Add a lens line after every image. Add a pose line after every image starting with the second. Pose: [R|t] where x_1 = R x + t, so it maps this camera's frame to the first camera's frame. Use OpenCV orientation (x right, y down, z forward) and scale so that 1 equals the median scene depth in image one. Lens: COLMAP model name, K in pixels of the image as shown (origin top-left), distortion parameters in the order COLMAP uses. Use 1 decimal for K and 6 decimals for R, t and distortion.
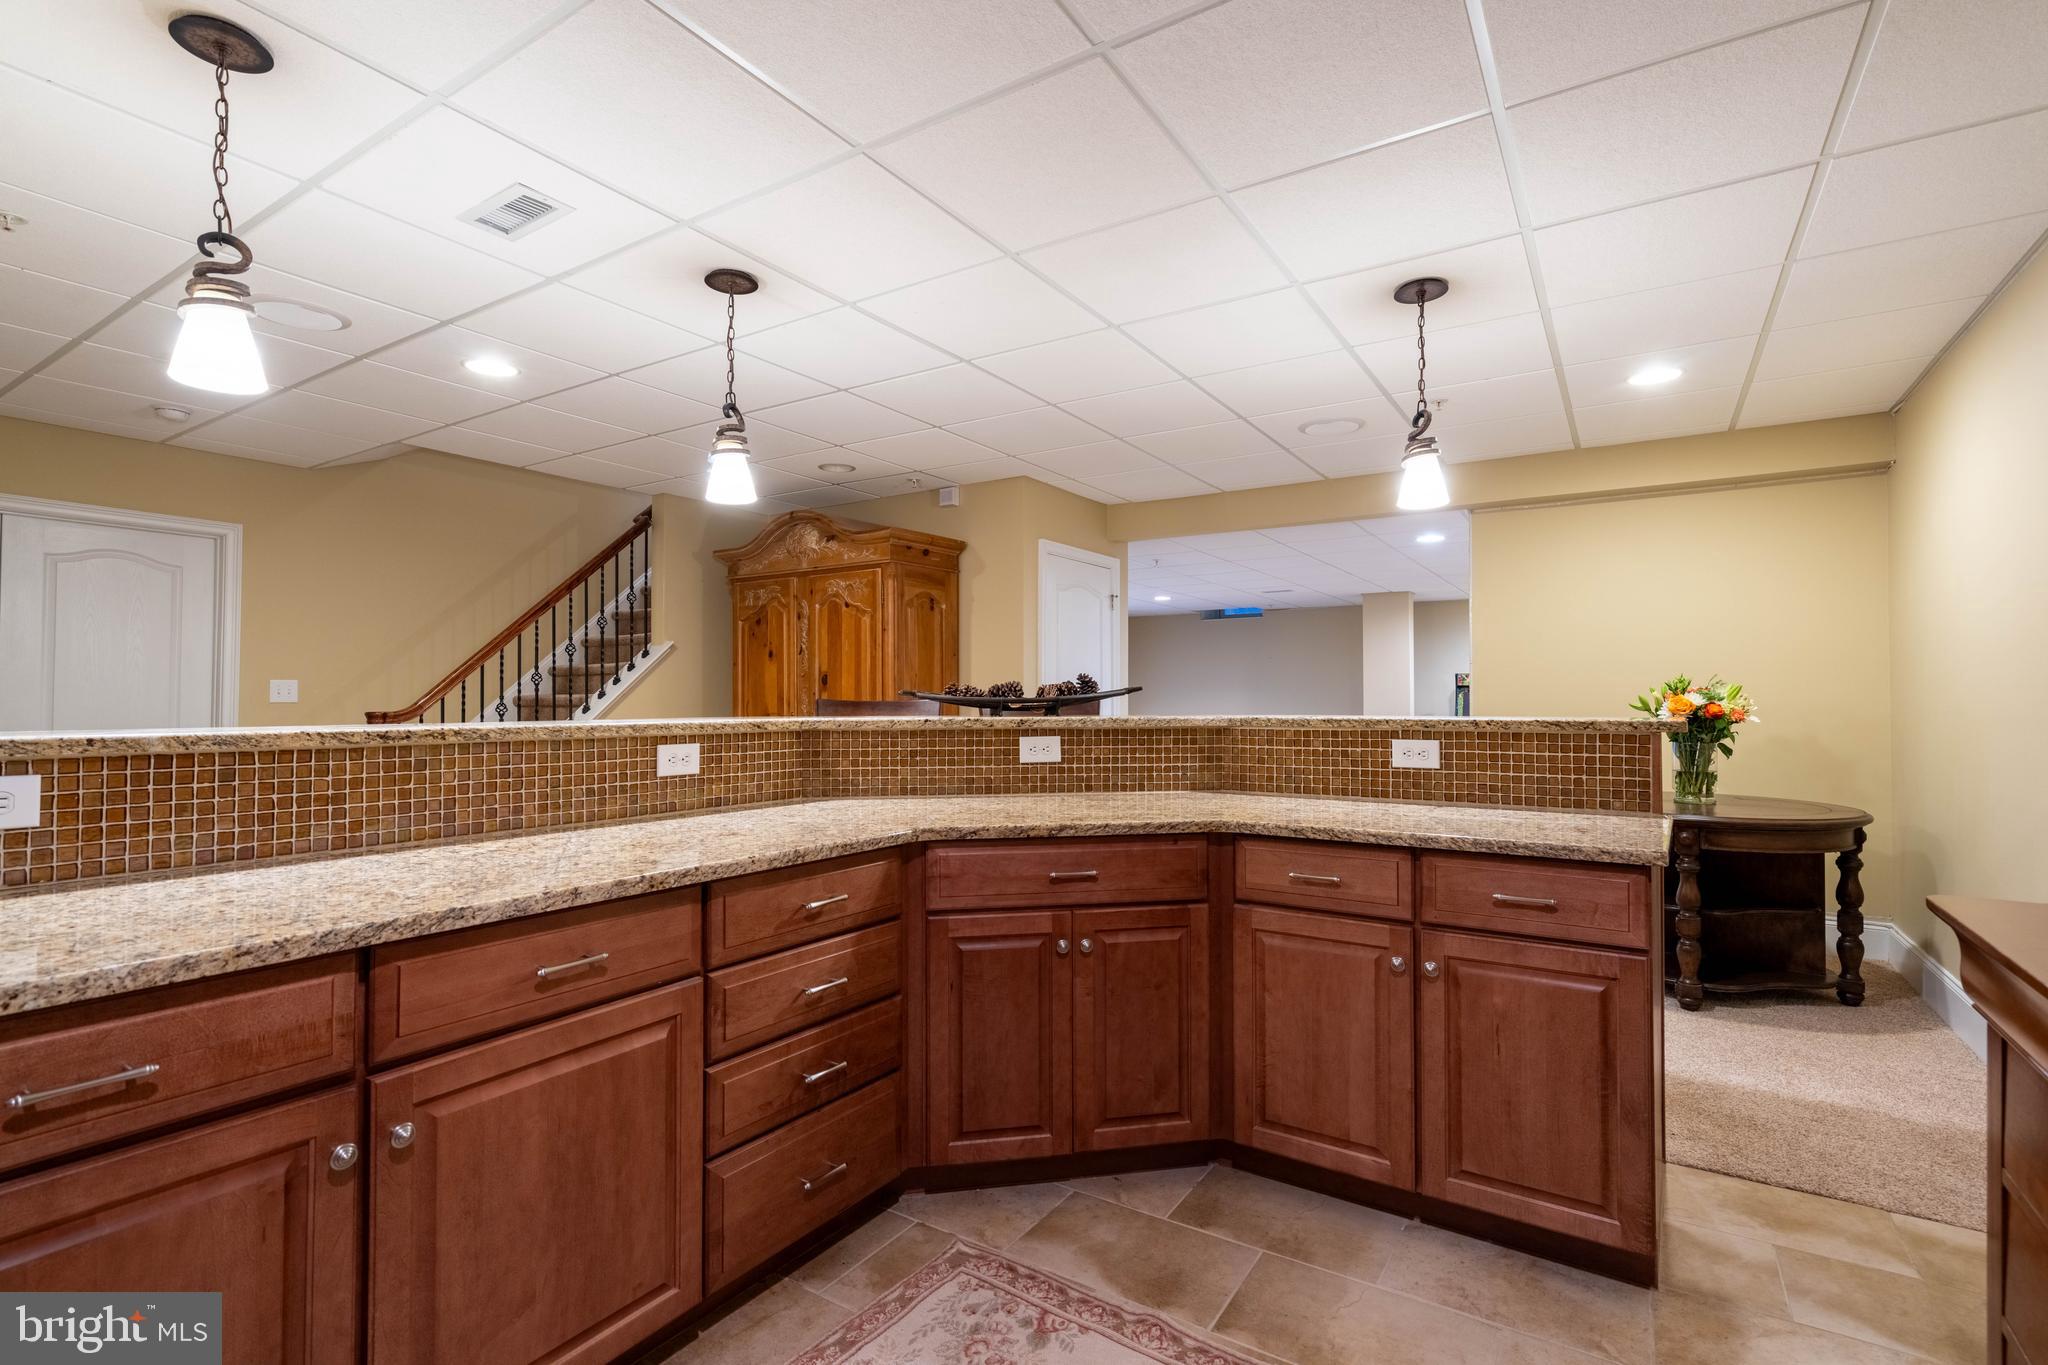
lens RADIAL K [[941.5, 0, 1032.2], [0, 941.5, 696.4], [0, 0, 1]] dist [-0.001038, 0.001232]
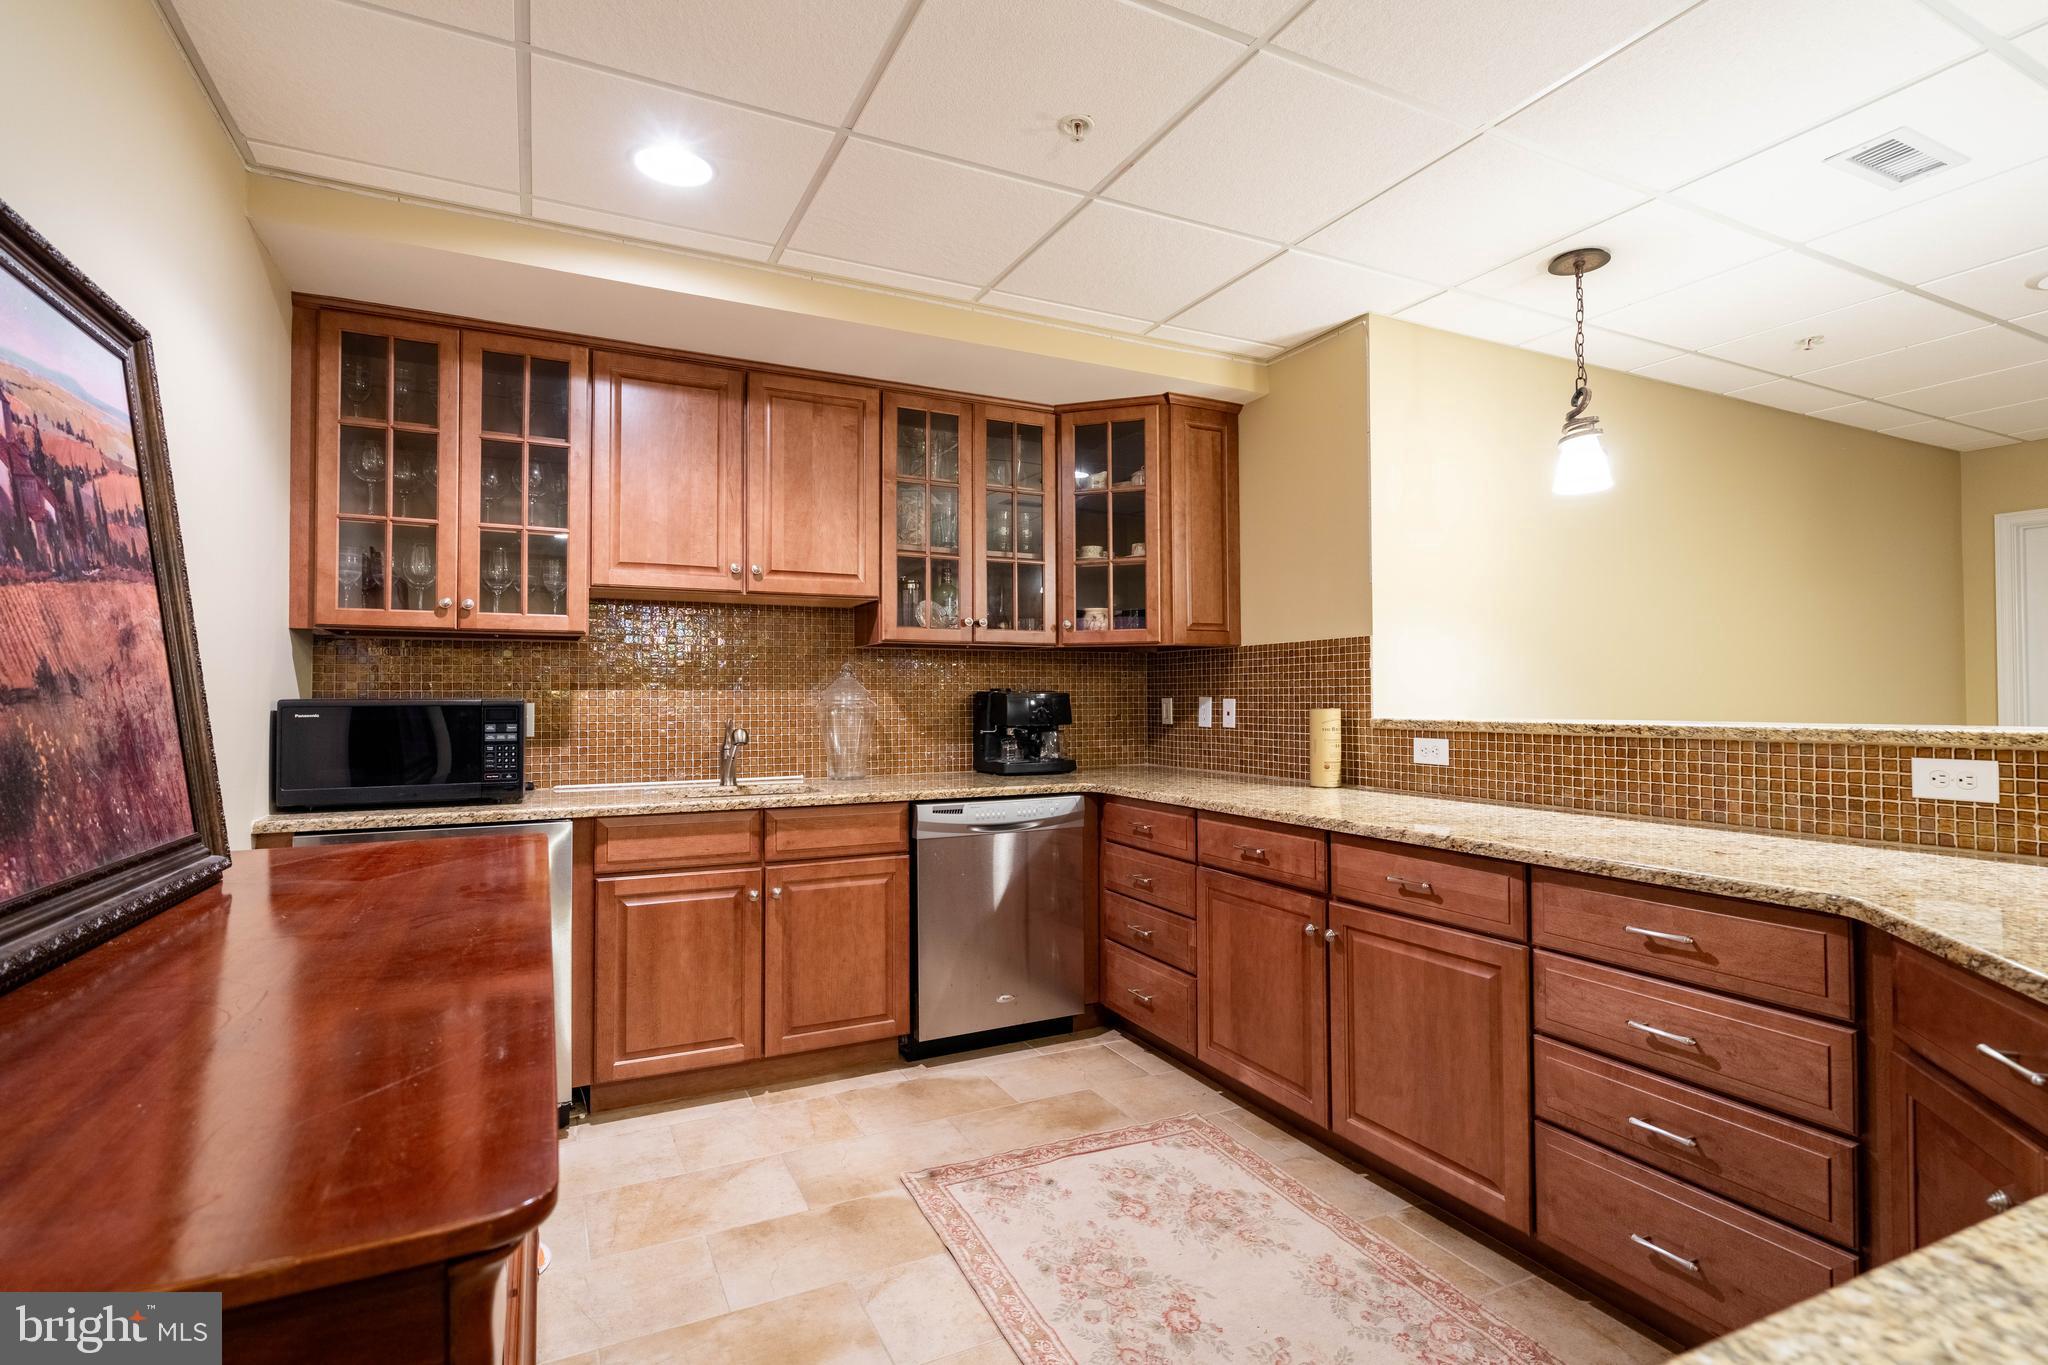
lens RADIAL K [[941.5, 0, 1040.5], [0, 941.5, 683.6], [0, 0, 1]] dist [-0.001038, 0.001232]
pose [[-0.487818, -0.012922, -0.872850, 0.836548], [0.007814, 0.999786, -0.019168, -0.001309], [0.872910, -0.016170, -0.487613, 0.949751]]
